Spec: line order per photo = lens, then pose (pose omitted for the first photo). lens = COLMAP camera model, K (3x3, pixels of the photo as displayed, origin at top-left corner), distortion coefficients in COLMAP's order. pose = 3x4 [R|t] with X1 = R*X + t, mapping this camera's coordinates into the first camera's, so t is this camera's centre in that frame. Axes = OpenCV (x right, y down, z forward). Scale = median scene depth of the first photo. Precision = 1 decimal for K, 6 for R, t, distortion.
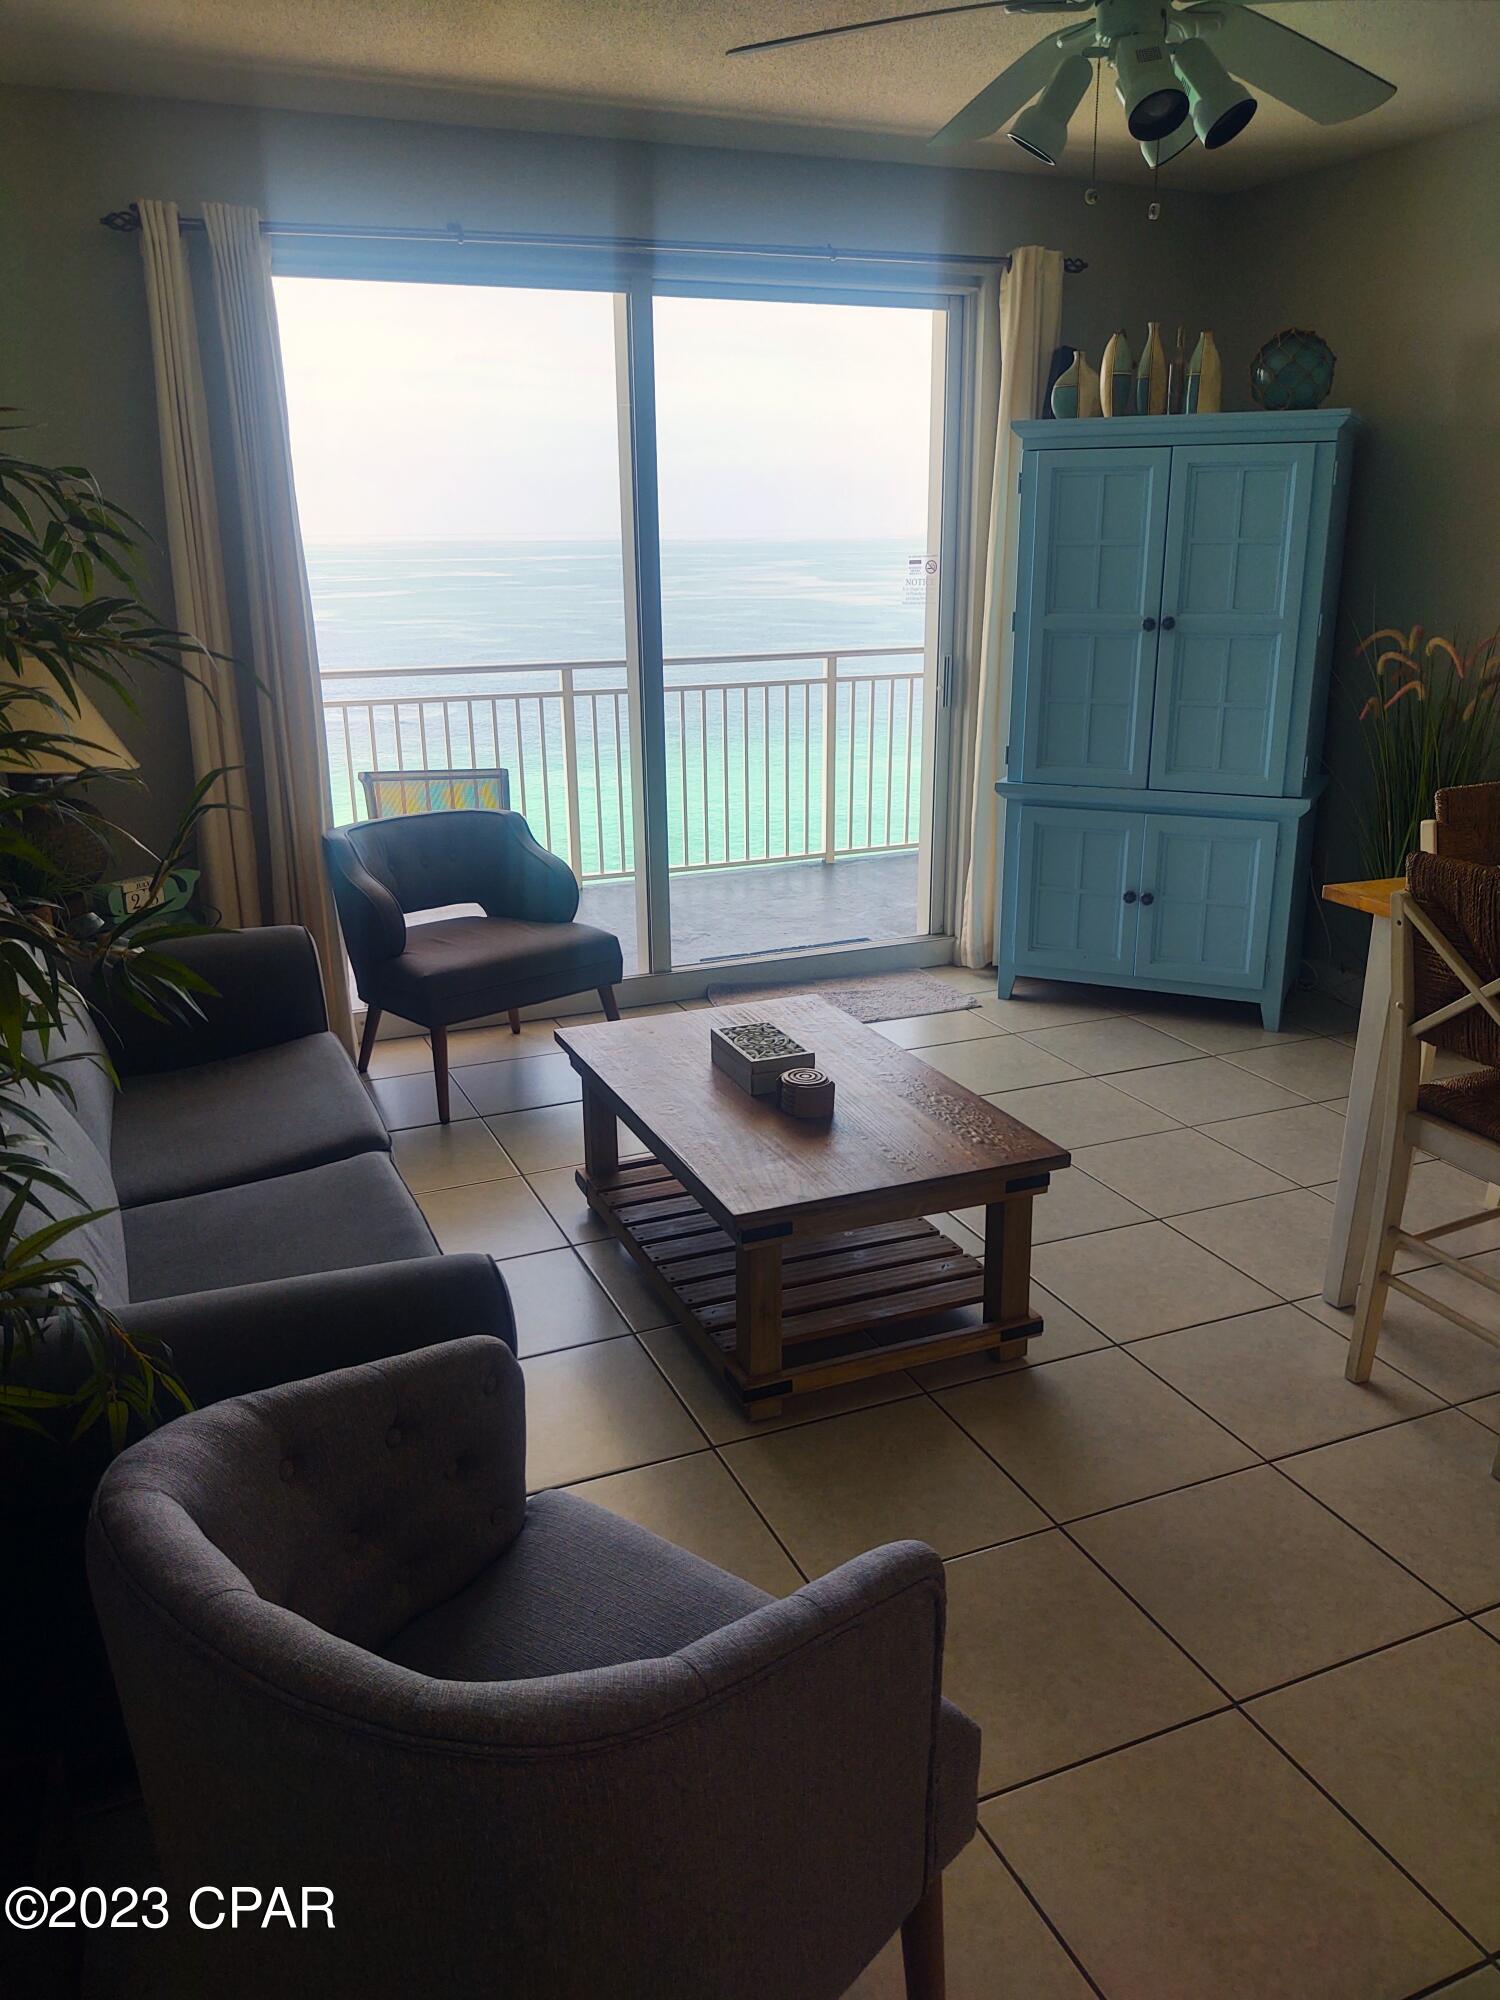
lens RADIAL K [[1534.7, 0, 750.4], [0, 1534.7, 1019.0], [0, 0, 1]] dist [0.007781, -0.007005]
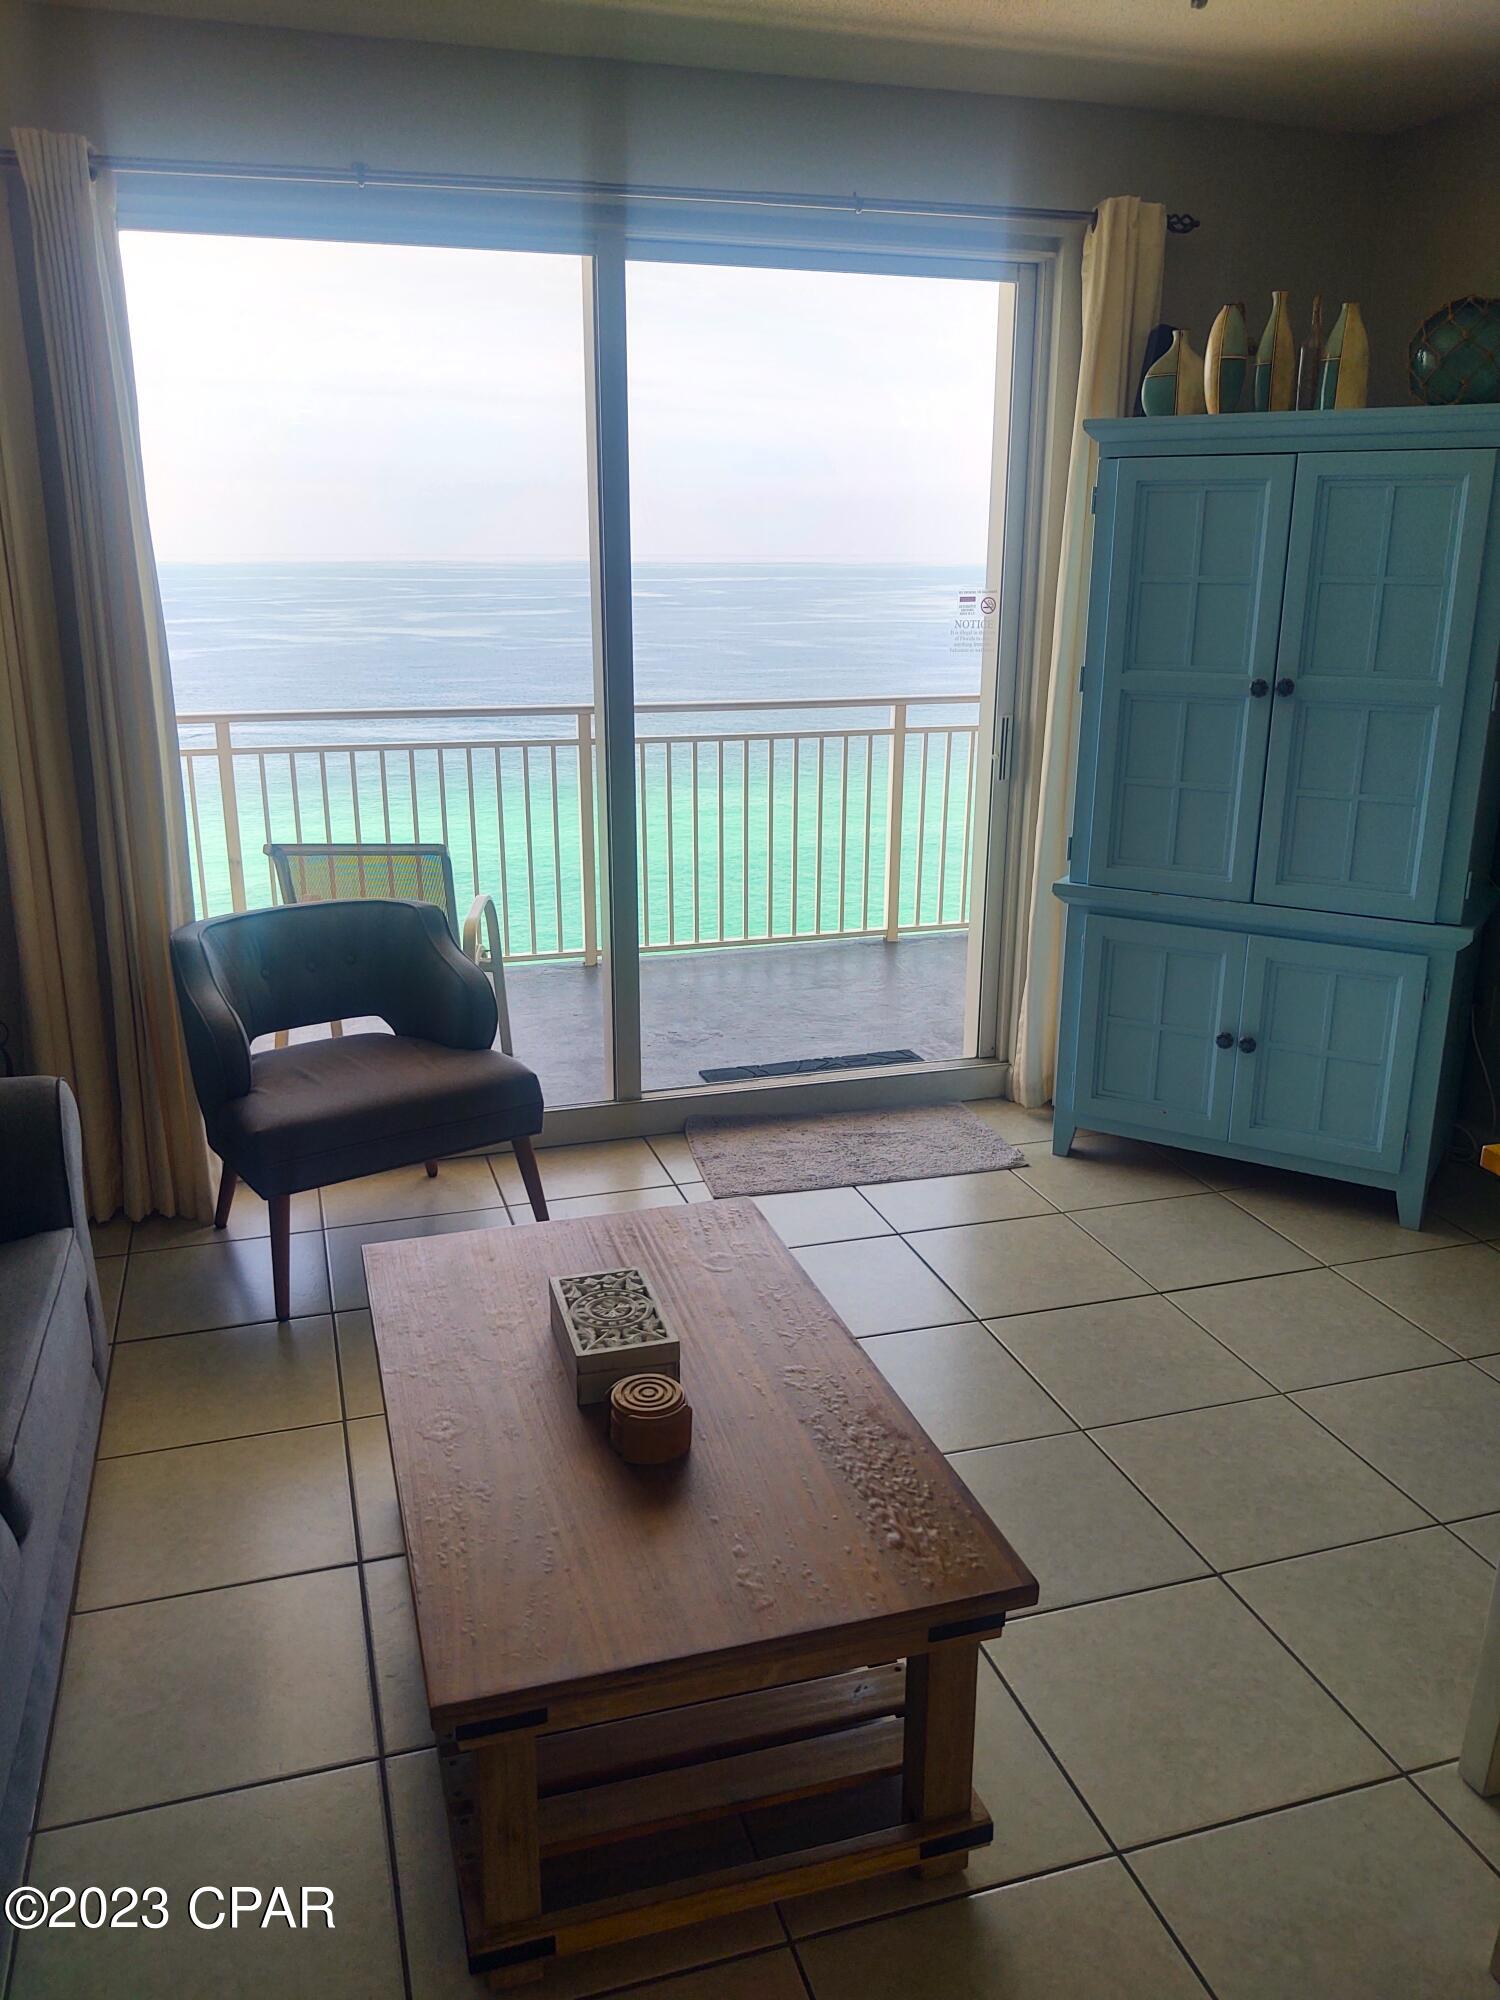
lens RADIAL K [[1523.6, 0, 750.0], [0, 1523.6, 1000.0], [0, 0, 1]] dist [0.047710, -0.088791]
pose [[0.994777, 0.041122, -0.093421, 0.088156], [-0.043315, 0.998828, -0.021577, -0.077609], [0.092424, 0.025511, 0.995393, 0.234729]]
